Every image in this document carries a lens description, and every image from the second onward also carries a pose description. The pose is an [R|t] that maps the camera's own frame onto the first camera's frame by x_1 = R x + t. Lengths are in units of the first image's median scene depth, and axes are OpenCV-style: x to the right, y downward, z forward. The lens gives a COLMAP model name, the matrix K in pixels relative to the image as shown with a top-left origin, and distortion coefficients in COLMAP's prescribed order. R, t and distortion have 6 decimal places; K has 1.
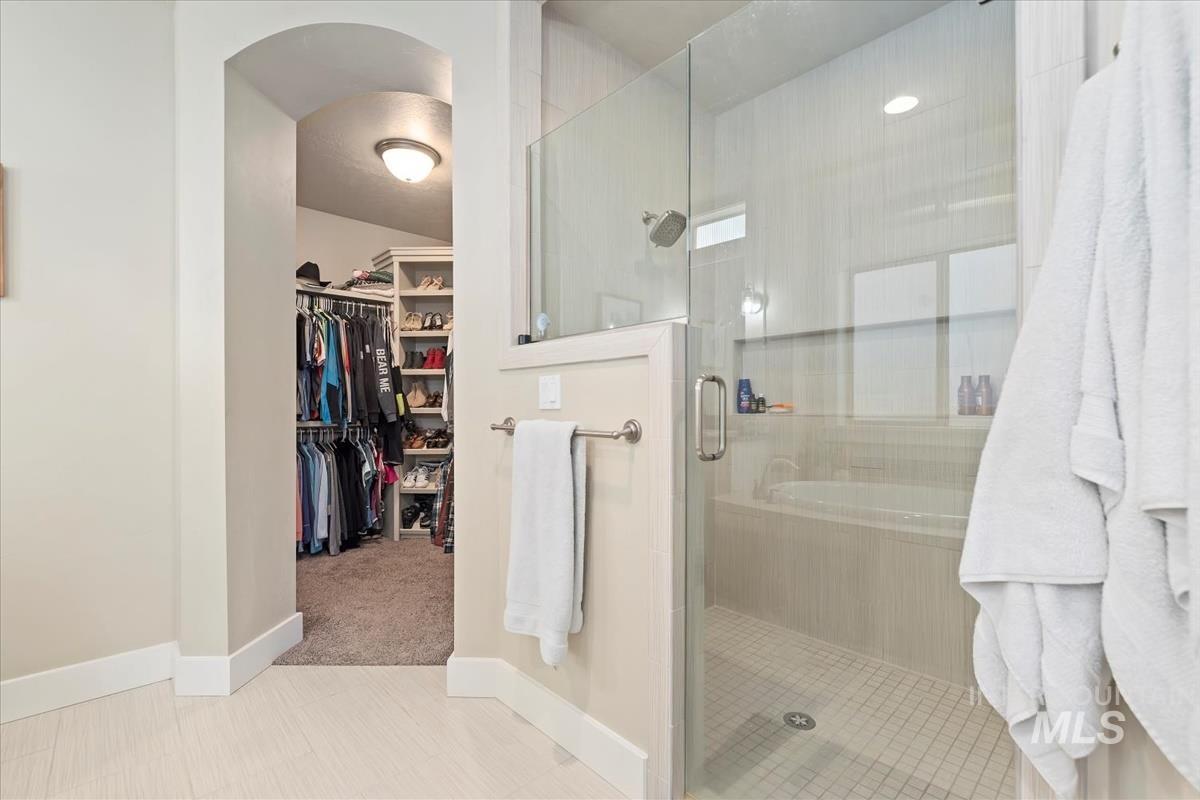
lens RADIAL K [[522.1, 0, 606.1], [0, 522.1, 410.5], [0, 0, 1]] dist [0.003800, 0.000089]
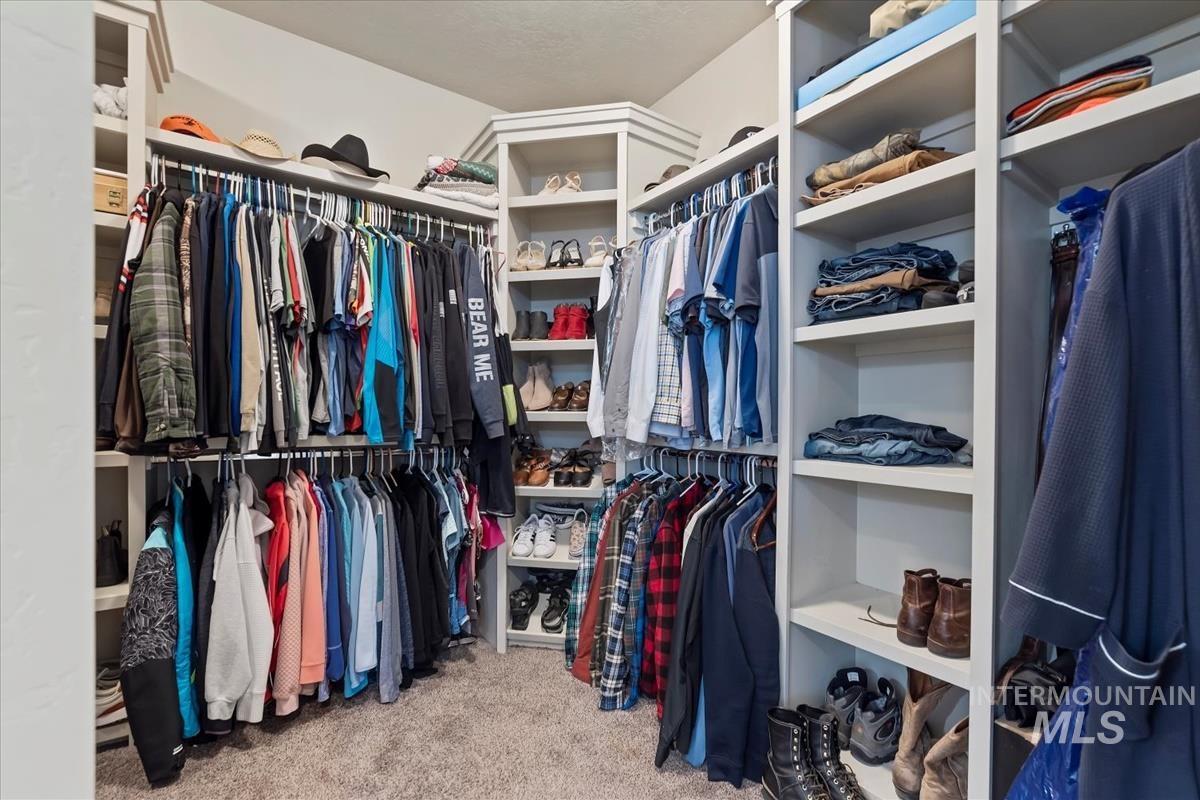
lens RADIAL K [[522.1, 0, 606.8], [0, 522.1, 419.4], [0, 0, 1]] dist [0.003800, 0.000089]
pose [[0.989237, 0.007062, -0.146153, -0.225278], [-0.005991, 0.999952, 0.007764, -0.001291], [0.146200, -0.006805, 0.989232, 0.501750]]
